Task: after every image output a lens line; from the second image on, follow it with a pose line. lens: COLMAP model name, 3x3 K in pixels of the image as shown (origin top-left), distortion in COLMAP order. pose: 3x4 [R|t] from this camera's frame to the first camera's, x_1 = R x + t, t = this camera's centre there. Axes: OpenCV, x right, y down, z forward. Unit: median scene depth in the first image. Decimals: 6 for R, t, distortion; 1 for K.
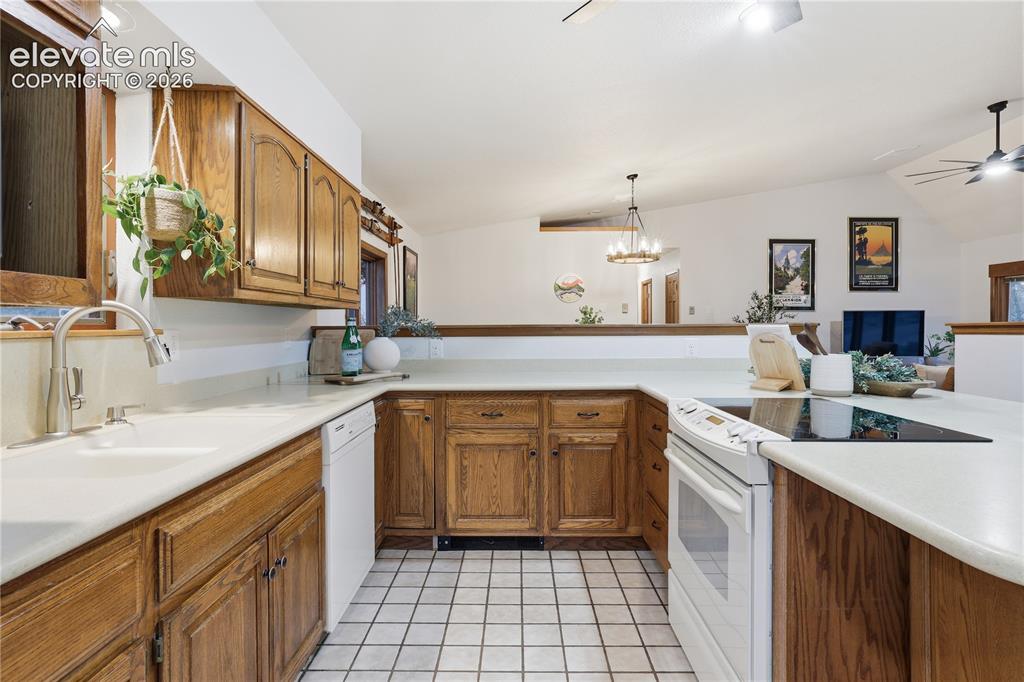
lens RADIAL K [[539.2, 0, 512.0], [0, 539.2, 328.1], [0, 0, 1]] dist [-0.028423, 0.015049]
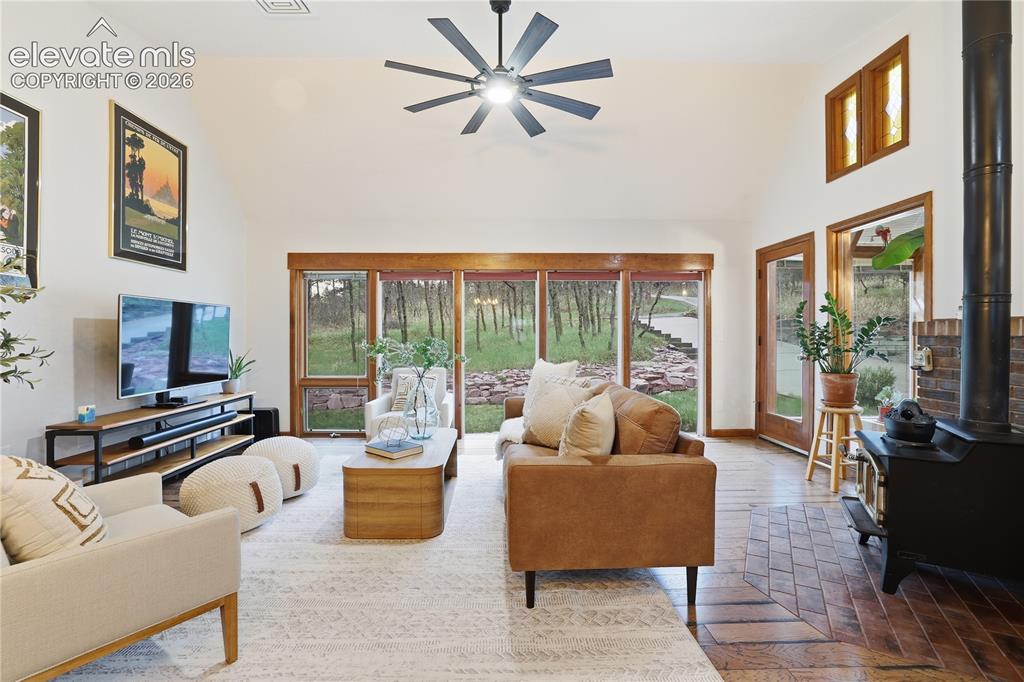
lens RADIAL K [[444.9, 0, 515.0], [0, 444.9, 340.2], [0, 0, 1]] dist [-0.047183, 0.011293]
pose [[-0.032939, -0.004786, 0.999446, 0.668941], [0.001658, 0.999987, 0.004843, 0.013207], [-0.999456, 0.001816, -0.032931, 1.853763]]
